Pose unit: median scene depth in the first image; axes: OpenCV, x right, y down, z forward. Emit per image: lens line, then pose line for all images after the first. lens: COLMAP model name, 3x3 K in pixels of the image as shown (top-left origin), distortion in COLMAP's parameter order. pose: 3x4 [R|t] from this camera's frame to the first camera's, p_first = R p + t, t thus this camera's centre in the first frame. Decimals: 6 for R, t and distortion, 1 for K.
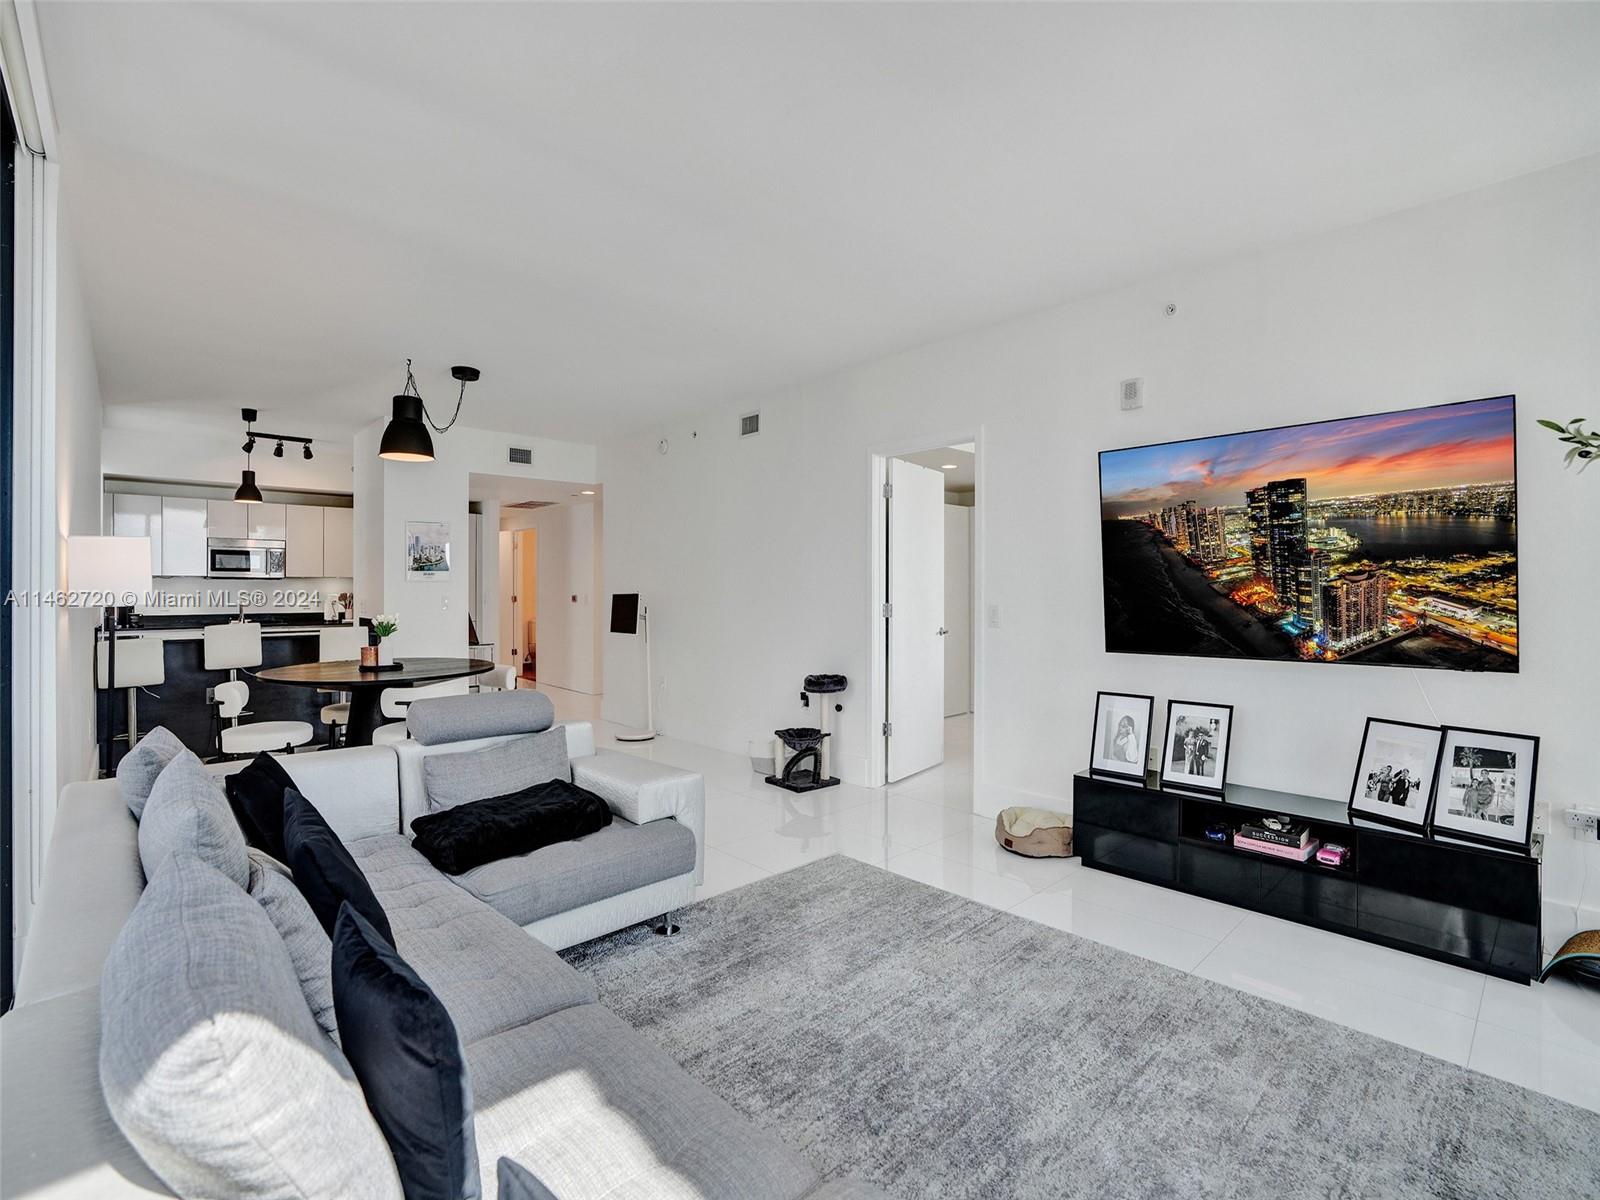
lens RADIAL K [[731.4, 0, 802.3], [0, 731.4, 596.9], [0, 0, 1]] dist [-0.000781, -0.000121]
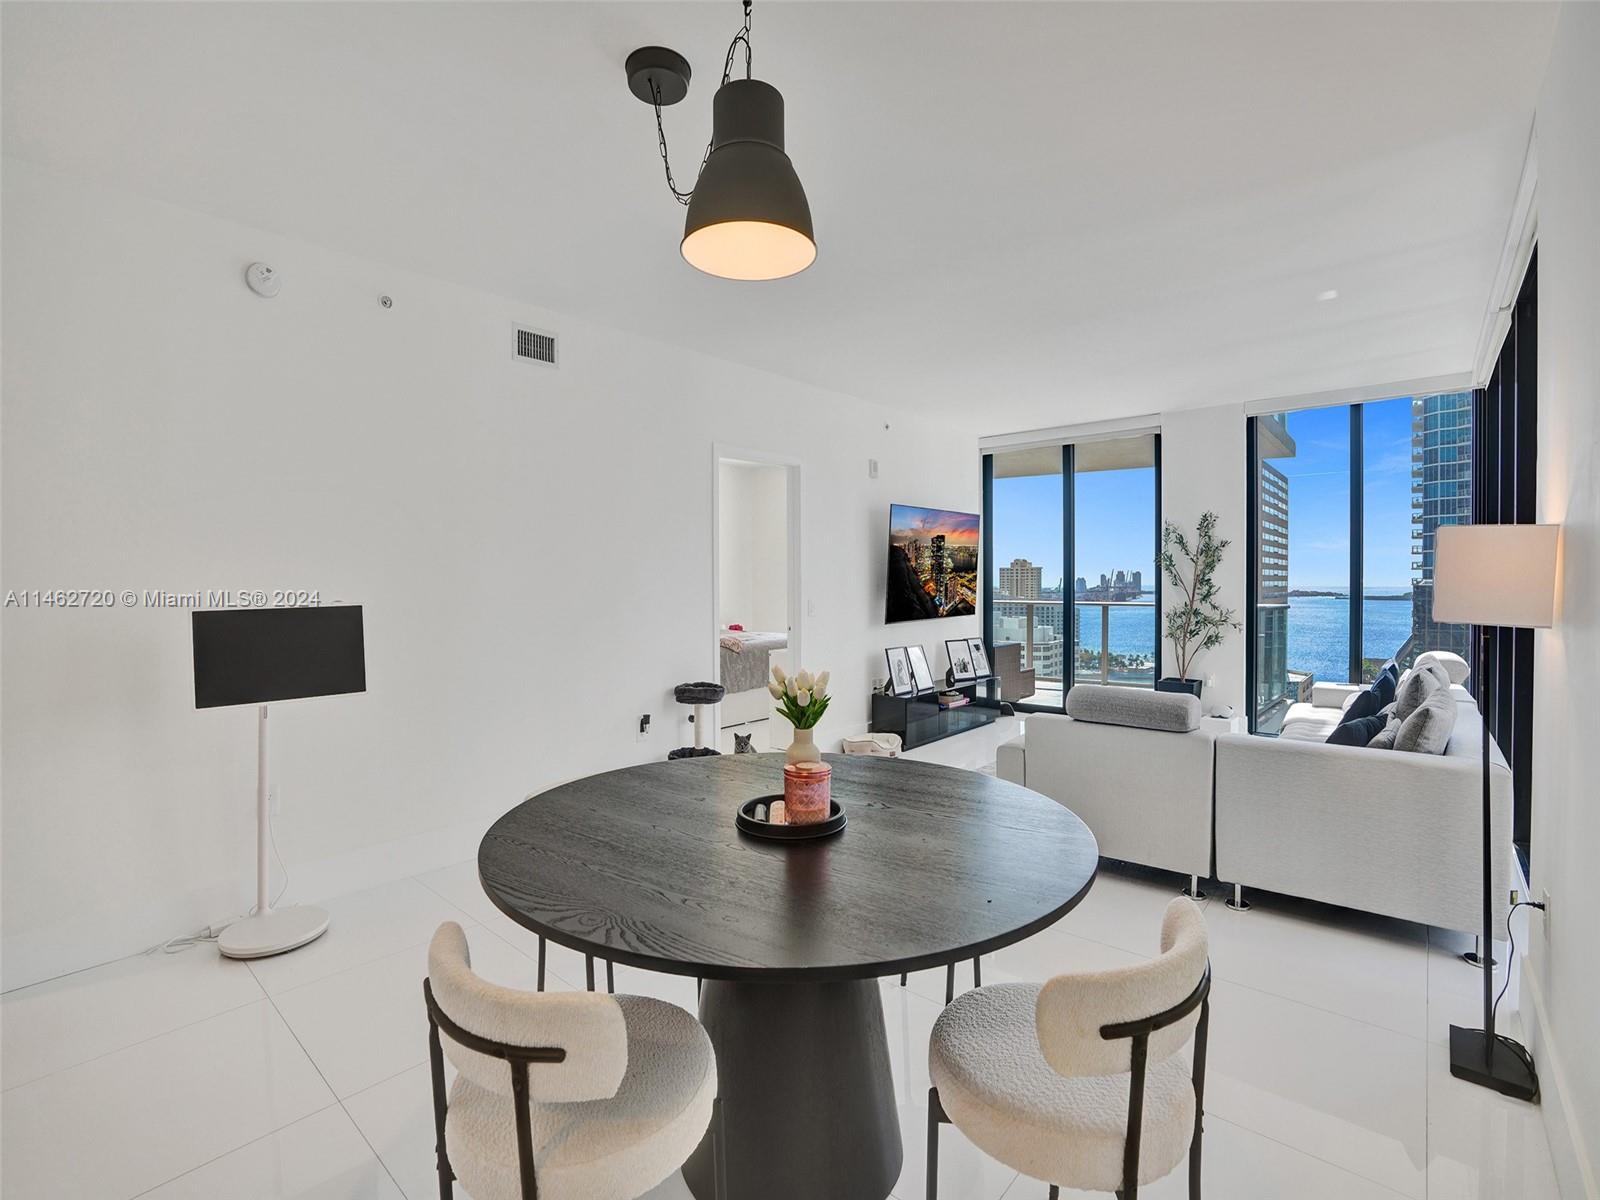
lens RADIAL K [[731.4, 0, 808.6], [0, 731.4, 590.3], [0, 0, 1]] dist [-0.000781, -0.000121]
pose [[-0.074341, -0.029746, 0.996789, -1.472898], [-0.002192, 0.999557, 0.029665, -0.056592], [-0.997230, 0.000021, -0.074374, 1.522828]]
